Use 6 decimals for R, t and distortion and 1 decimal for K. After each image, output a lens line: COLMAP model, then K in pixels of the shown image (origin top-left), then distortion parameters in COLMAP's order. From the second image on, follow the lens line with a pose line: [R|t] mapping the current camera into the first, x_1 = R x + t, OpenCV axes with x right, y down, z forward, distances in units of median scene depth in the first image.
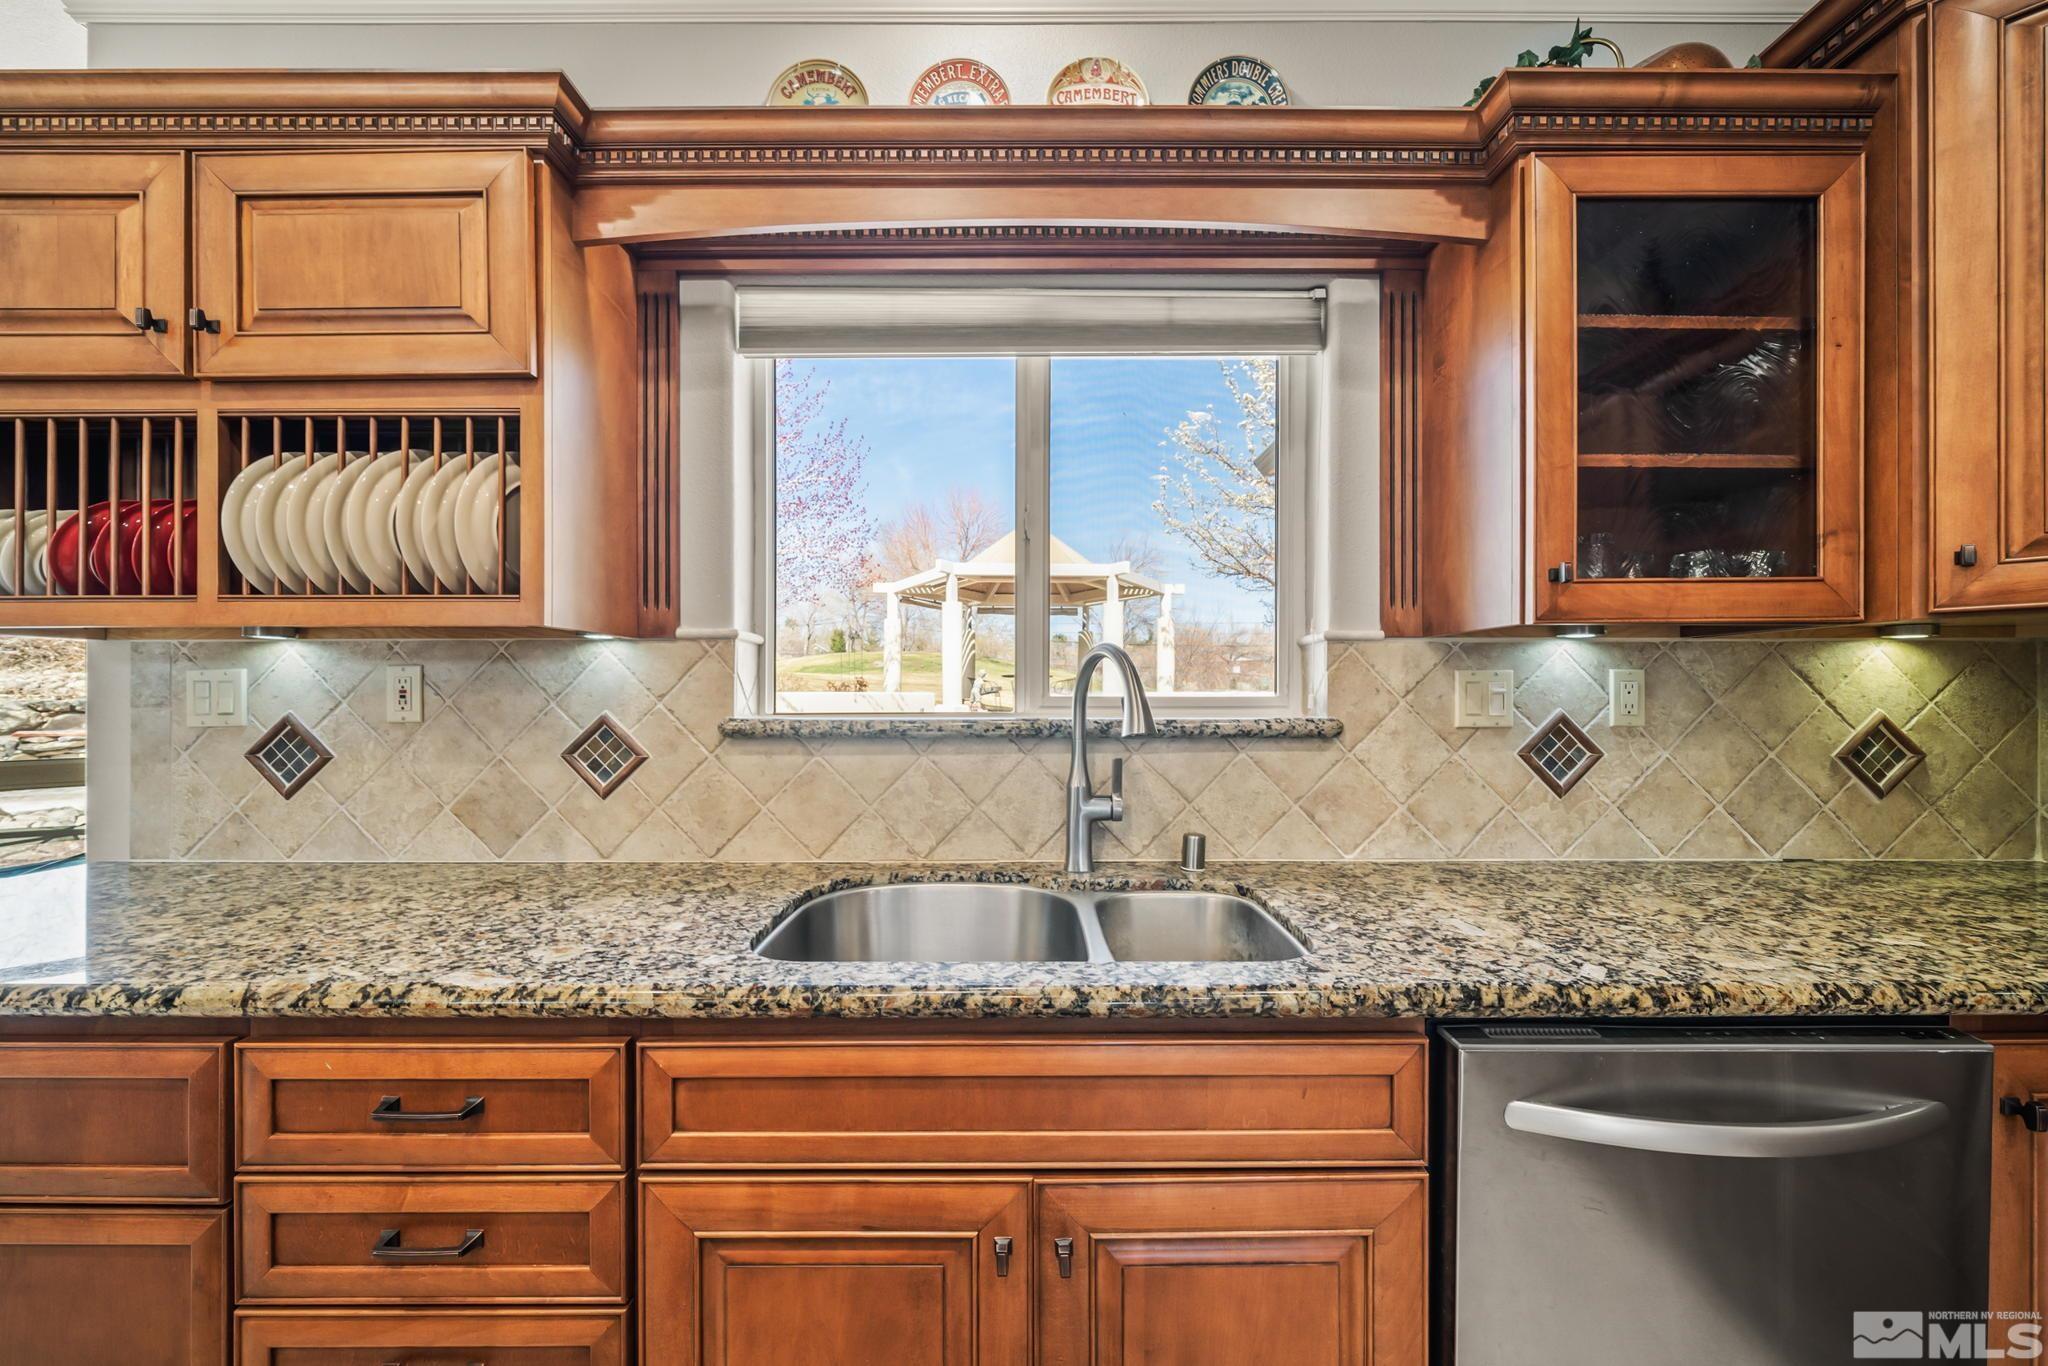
lens RADIAL K [[755.7, 0, 1026.7], [0, 755.7, 693.3], [0, 0, 1]] dist [-0.001219, -0.000182]
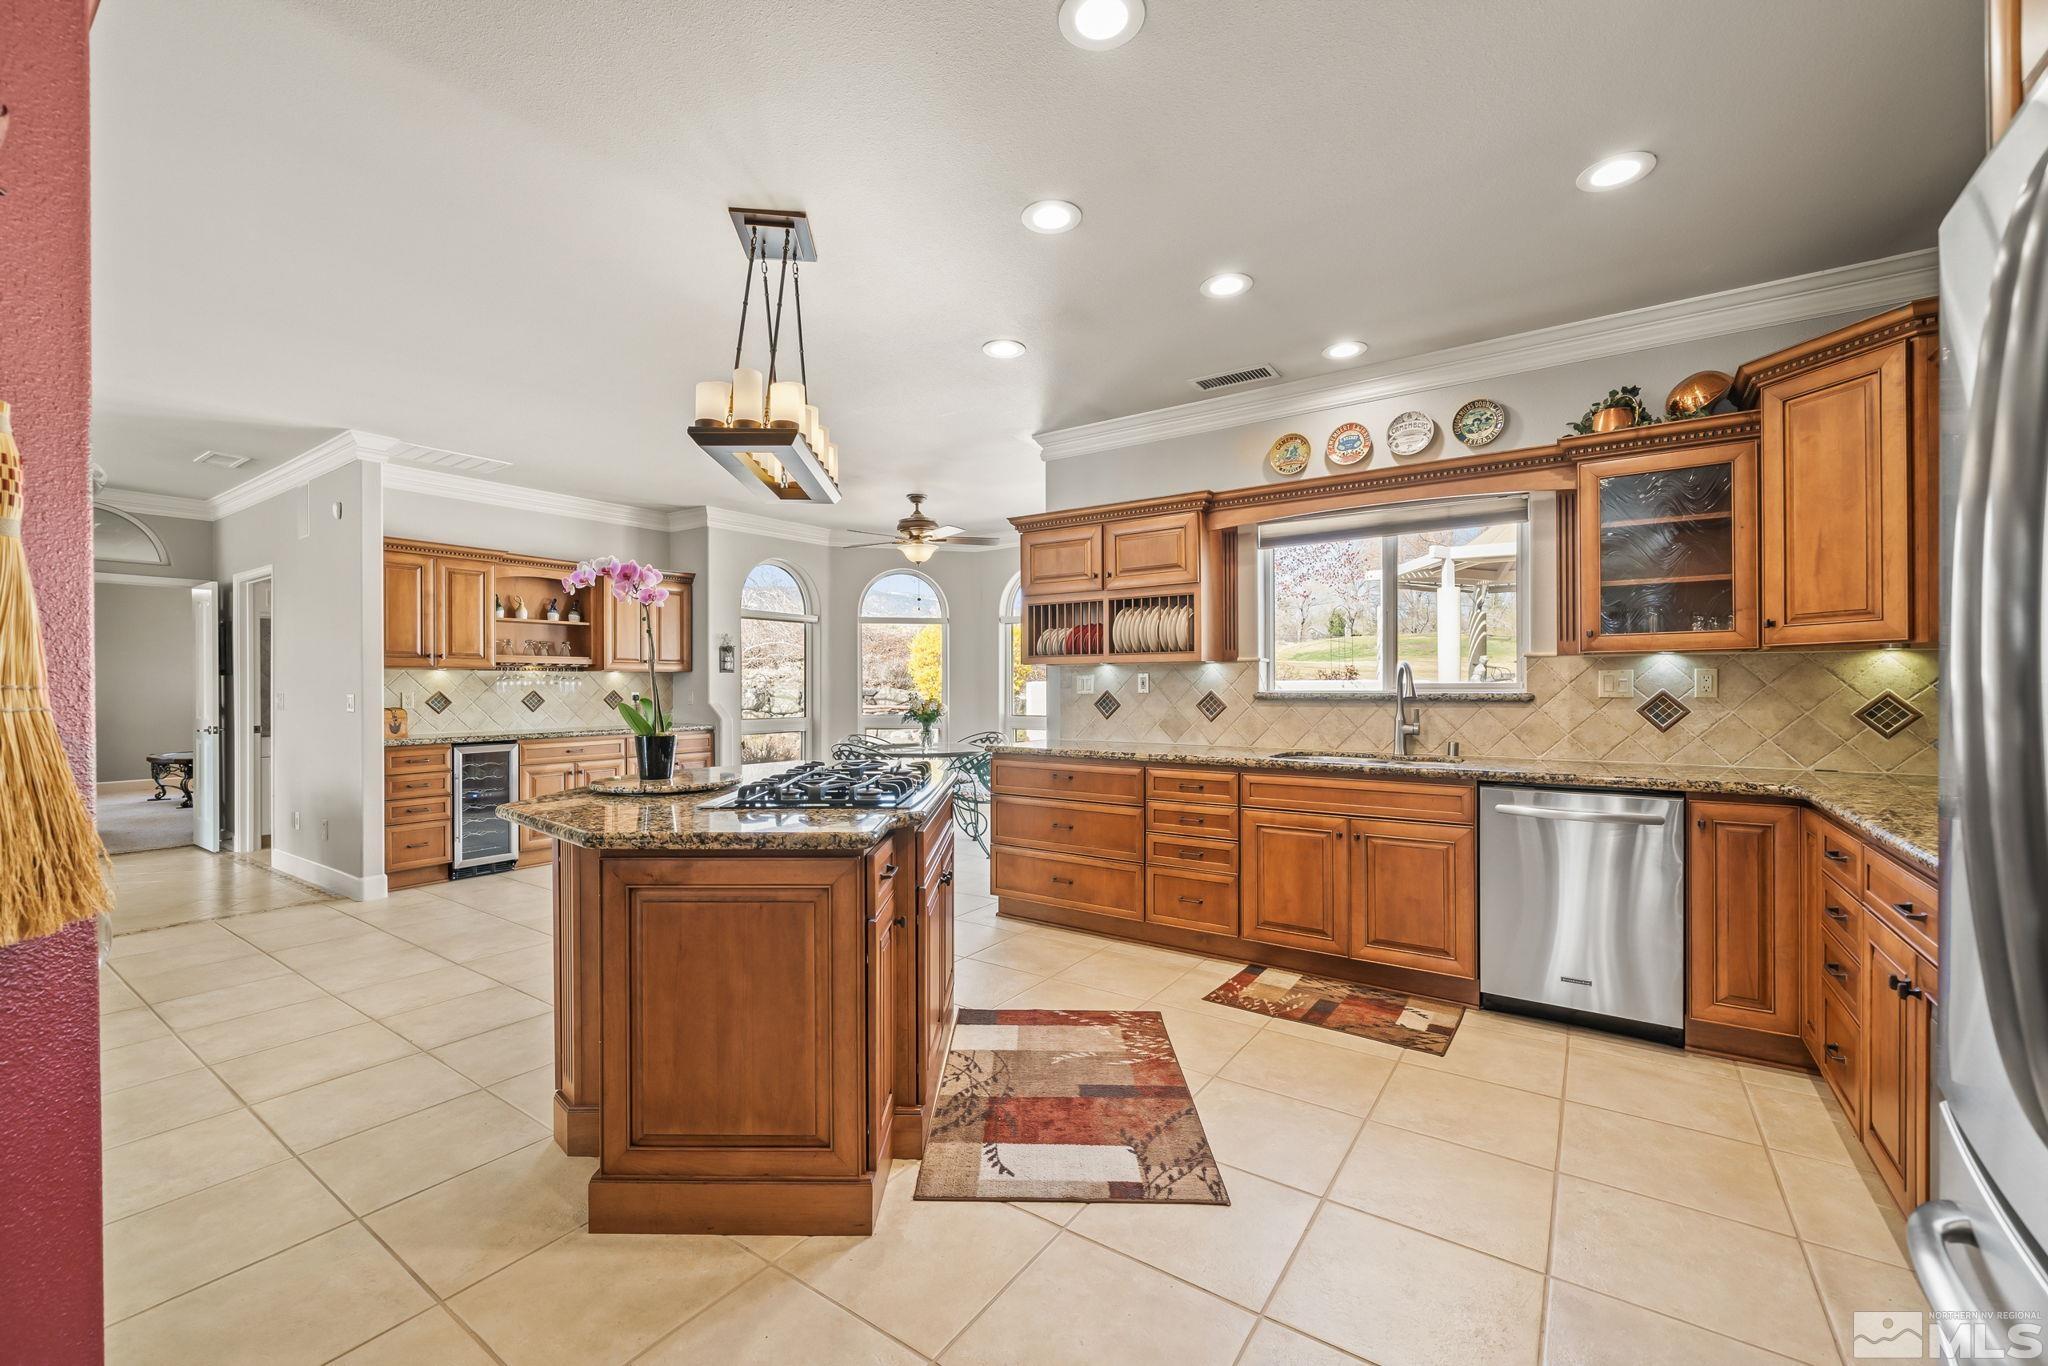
lens RADIAL K [[835.0, 0, 1011.6], [0, 835.0, 685.3], [0, 0, 1]] dist [-0.001220, -0.000522]
pose [[0.815293, -0.001426, -0.579047, 0.580284], [0.004340, 0.999984, 0.003649, -0.004231], [0.579032, -0.005488, 0.815286, -1.828515]]
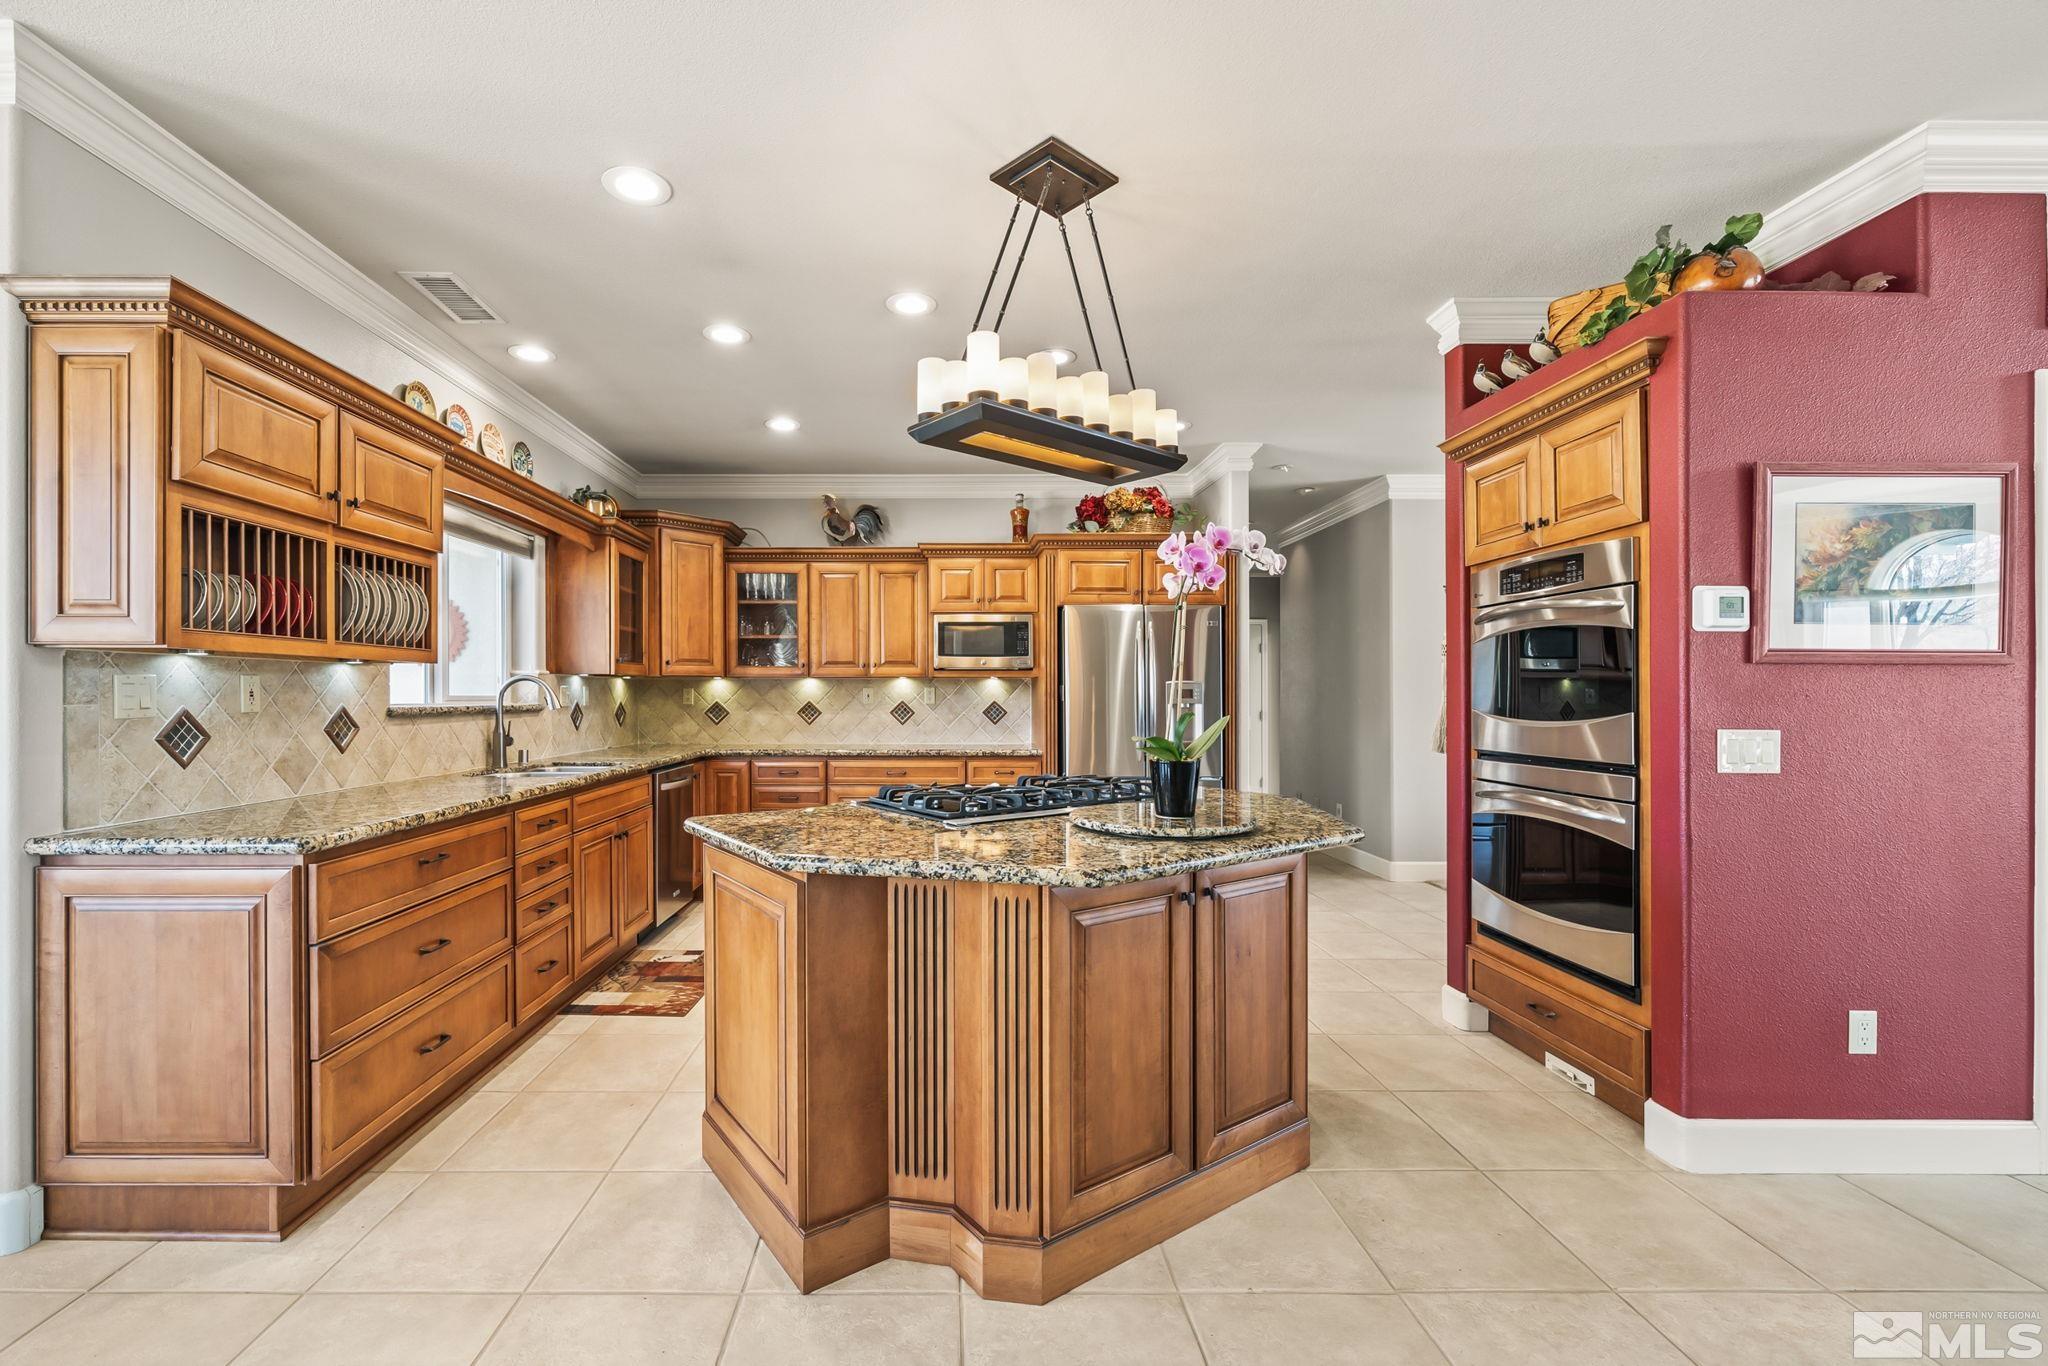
lens RADIAL K [[858.7, 0, 945.3], [0, 858.7, 687.5], [0, 0, 1]] dist [-0.001256, -0.000257]
pose [[0.001032, 0.010212, 0.999947, -2.563889], [-0.000932, 0.999947, -0.010211, 0.004373], [-0.999999, -0.000921, 0.001041, -0.408486]]
